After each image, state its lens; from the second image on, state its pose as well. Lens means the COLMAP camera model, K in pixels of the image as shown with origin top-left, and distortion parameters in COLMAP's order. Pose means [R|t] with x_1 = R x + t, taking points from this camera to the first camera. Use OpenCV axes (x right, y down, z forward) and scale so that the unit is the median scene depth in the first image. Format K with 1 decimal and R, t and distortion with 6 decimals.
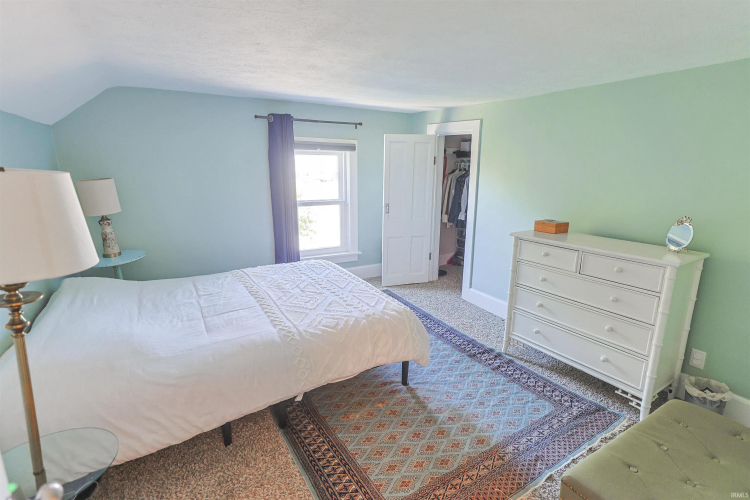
lens RADIAL K [[359.7, 0, 378.8], [0, 359.7, 248.4], [0, 0, 1]] dist [-0.018614, 0.010657]
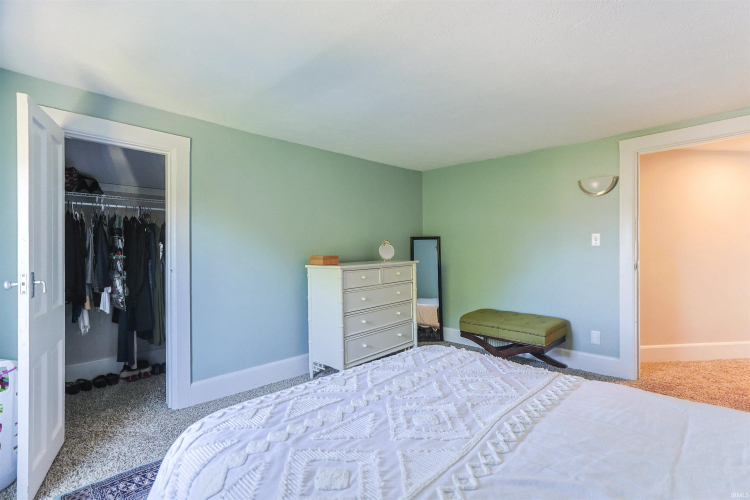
lens RADIAL K [[359.7, 0, 378.8], [0, 359.7, 248.4], [0, 0, 1]] dist [-0.018614, 0.010657]
pose [[-0.268881, -0.005560, 0.963157, -0.514415], [0.215036, 0.974397, 0.065655, -0.109062], [-0.938862, 0.224767, -0.260802, 0.883799]]
